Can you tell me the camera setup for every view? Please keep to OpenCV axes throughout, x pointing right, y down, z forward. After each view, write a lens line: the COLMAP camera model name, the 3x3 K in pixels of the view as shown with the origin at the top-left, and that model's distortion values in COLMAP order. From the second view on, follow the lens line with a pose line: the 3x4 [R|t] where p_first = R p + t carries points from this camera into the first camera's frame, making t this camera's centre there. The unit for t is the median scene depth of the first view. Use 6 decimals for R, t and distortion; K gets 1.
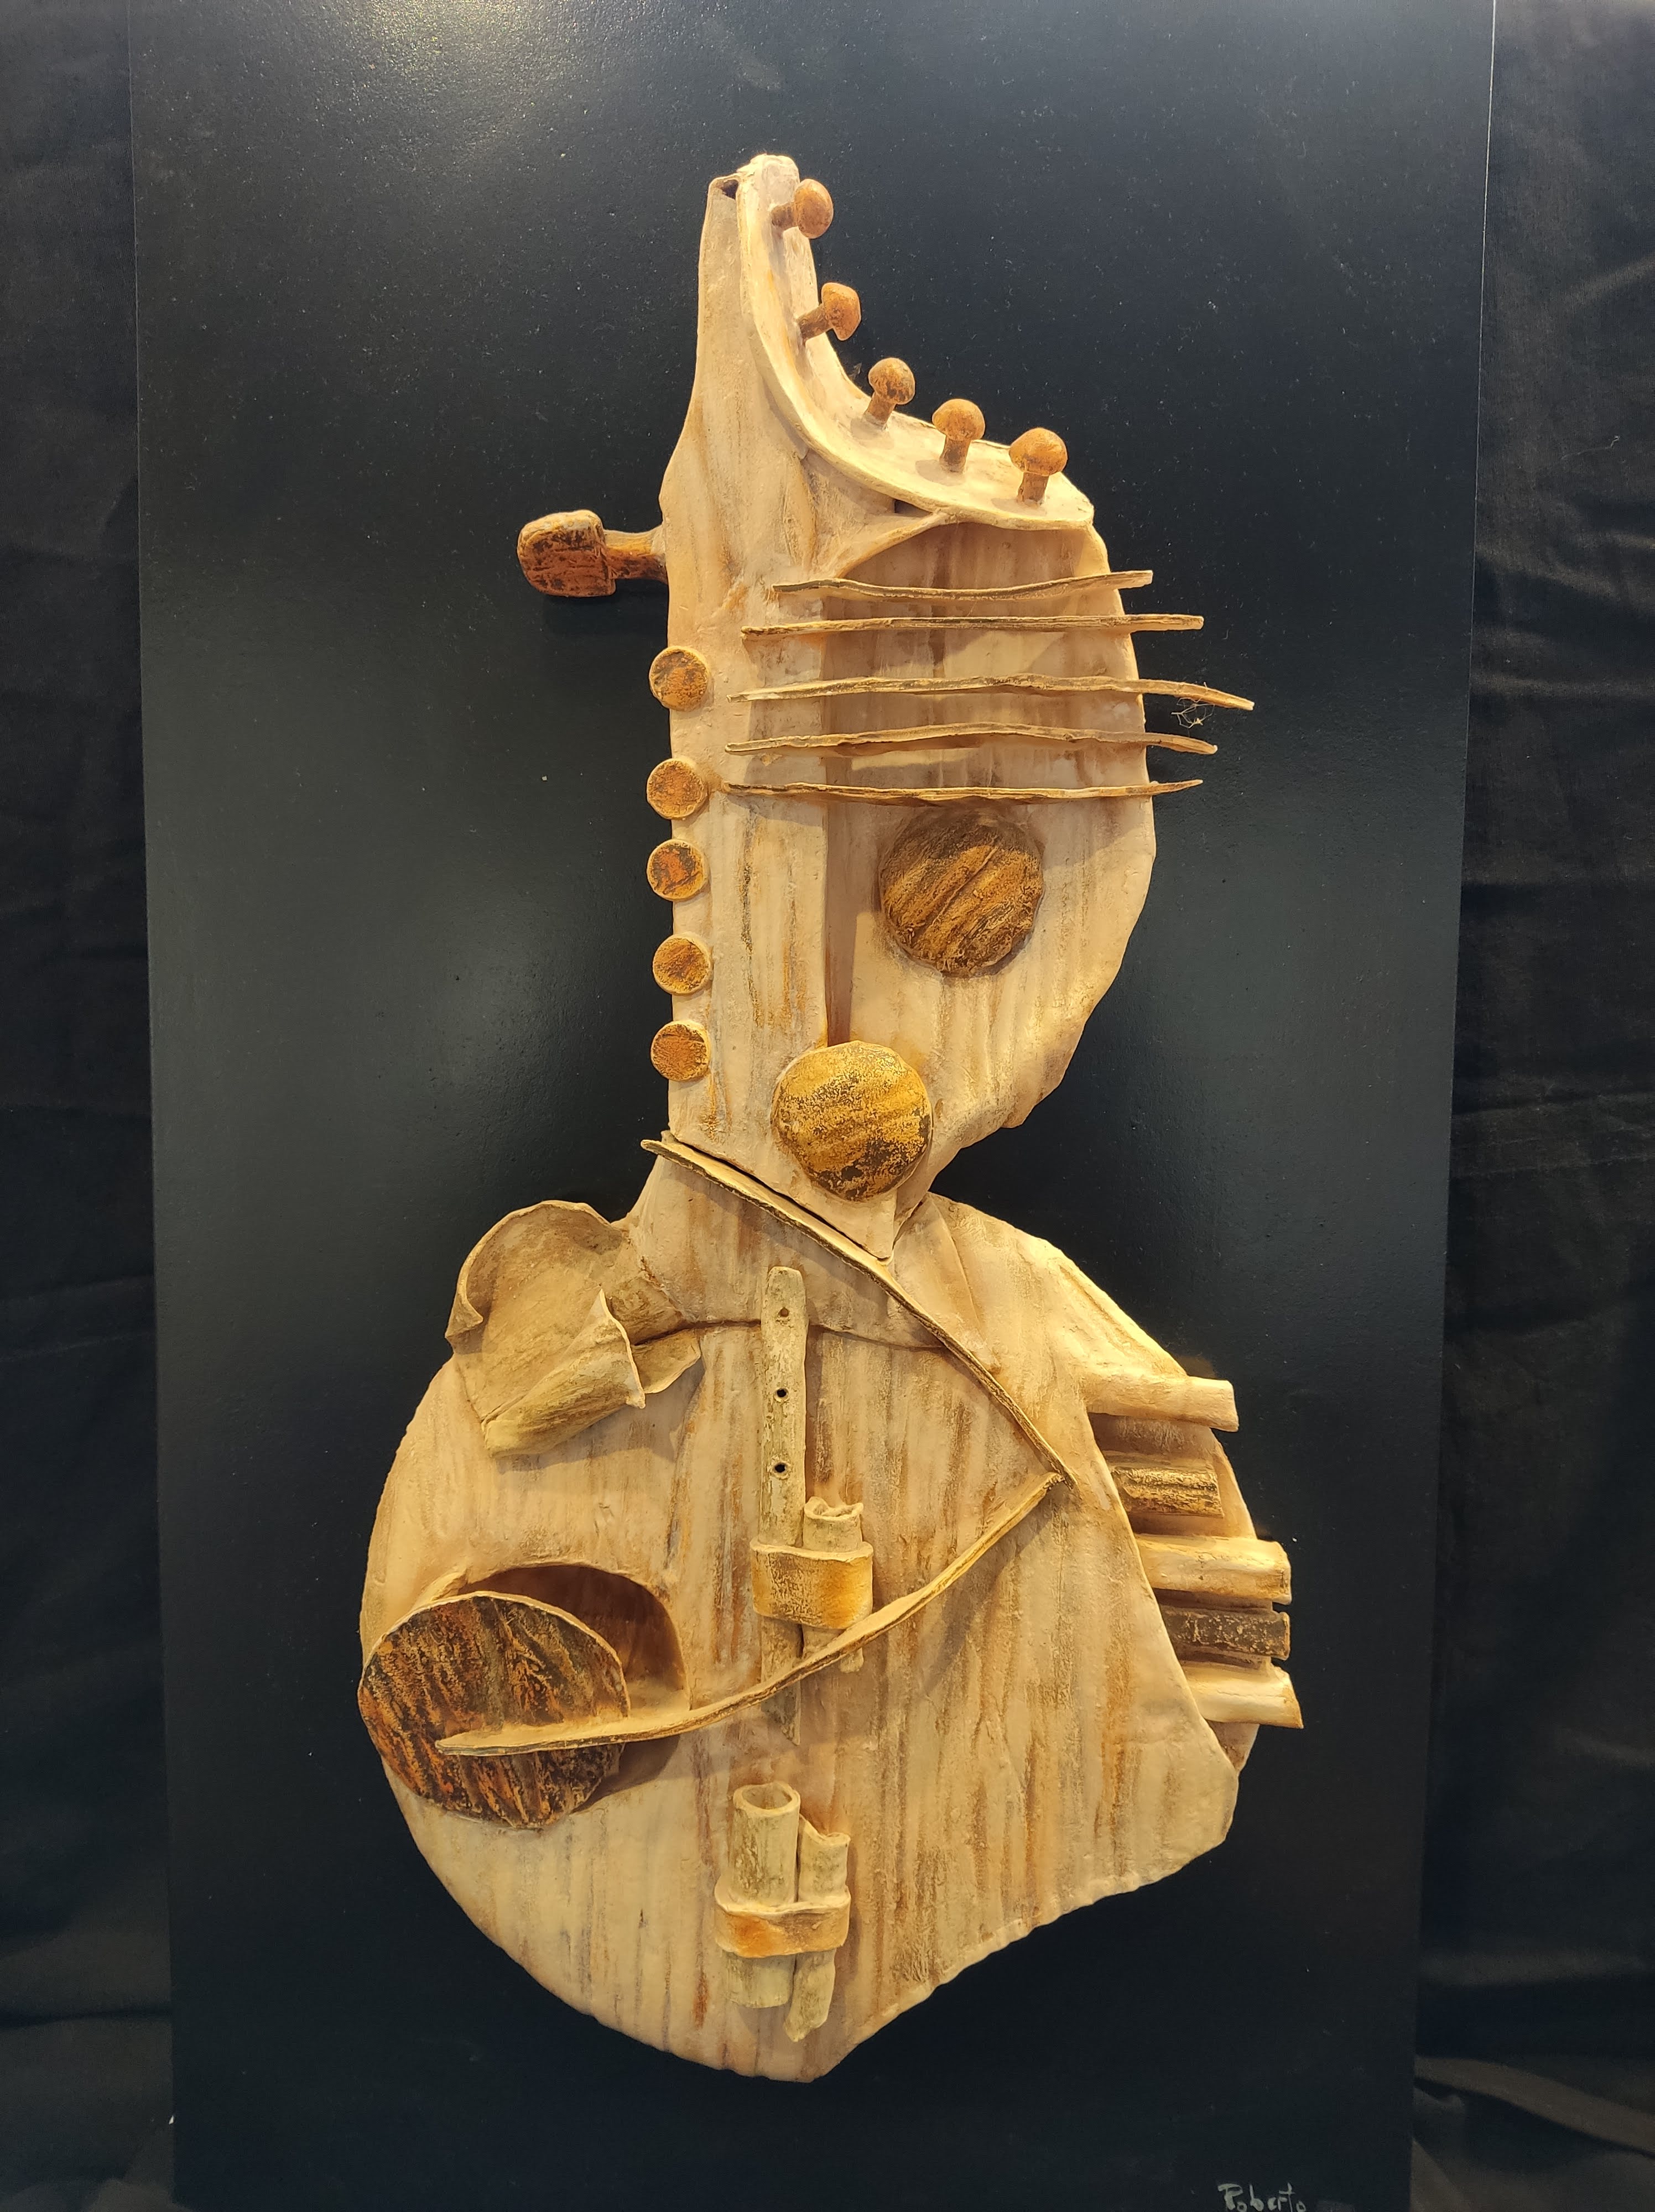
lens RADIAL K [[1680.2, 0, 832.2], [0, 1680.2, 1111.5], [0, 0, 1]] dist [0.080720, -0.130432]
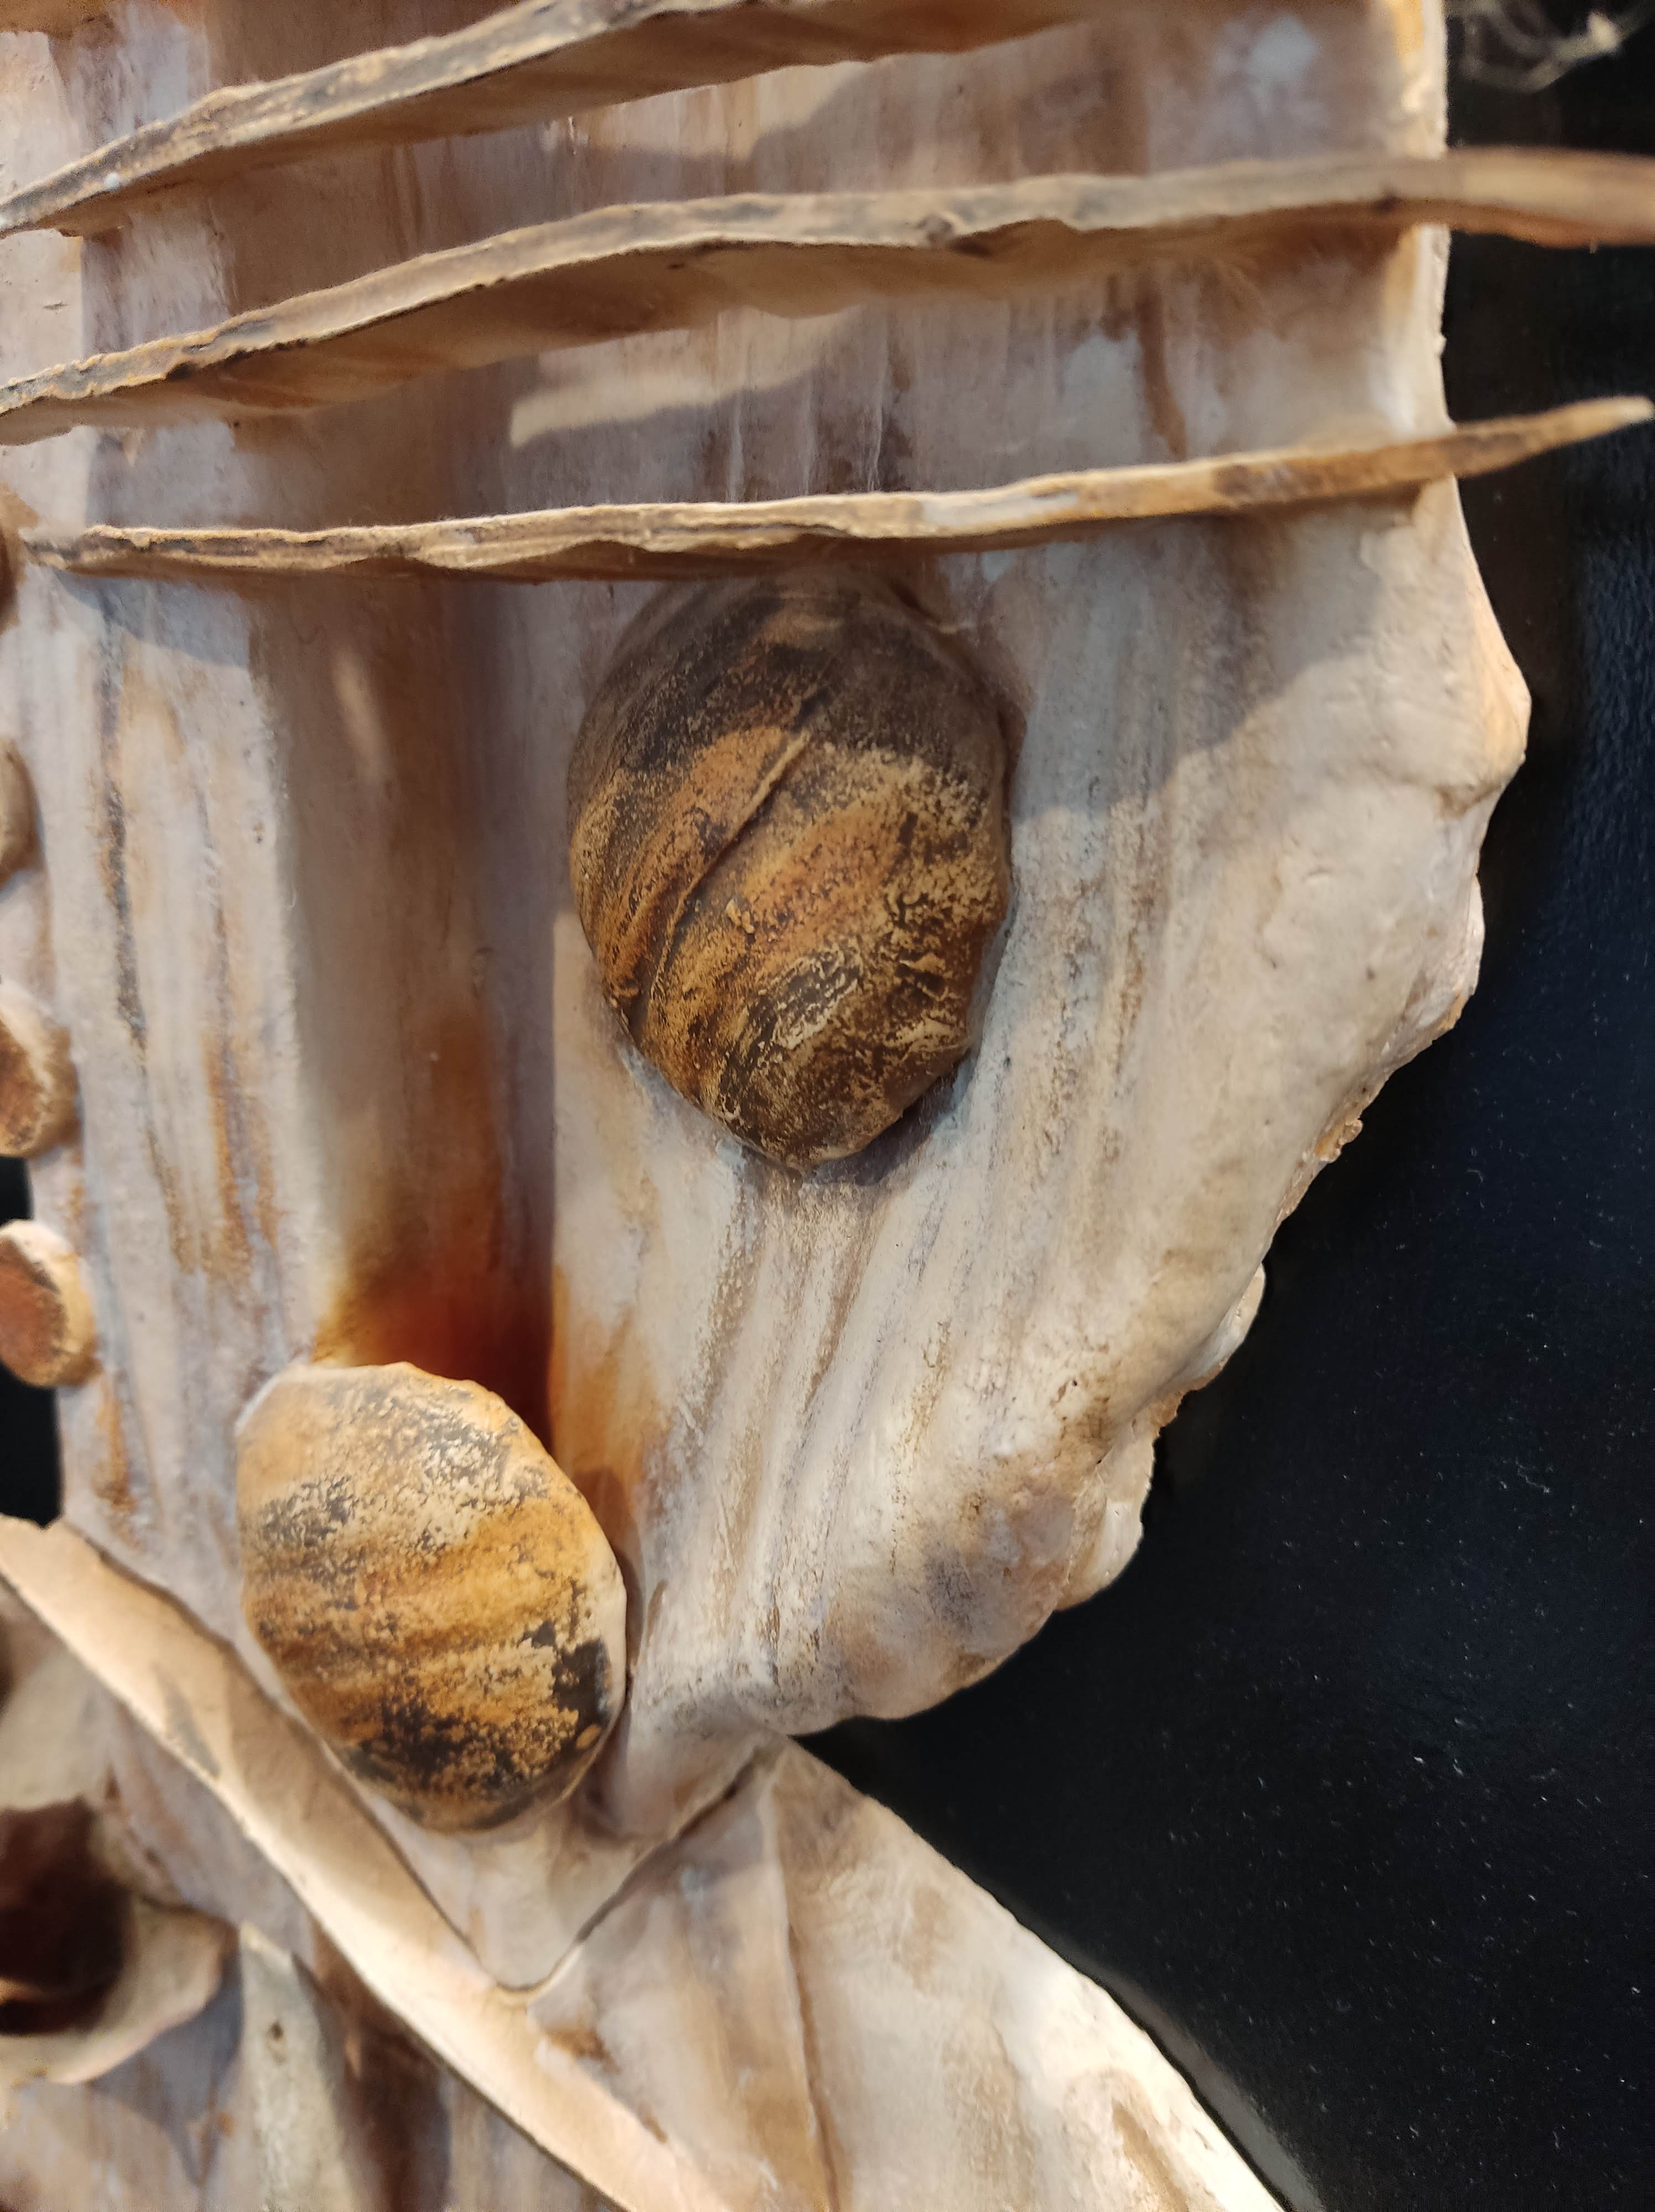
lens RADIAL K [[1751.1, 0, 830.9], [0, 1751.1, 1104.7], [0, 0, 1]] dist [0.038255, -0.159407]
pose [[0.861474, 0.115211, -0.494559, 0.237249], [-0.024983, 0.982359, 0.185330, -0.151063], [0.507186, -0.147301, 0.849155, 0.769967]]
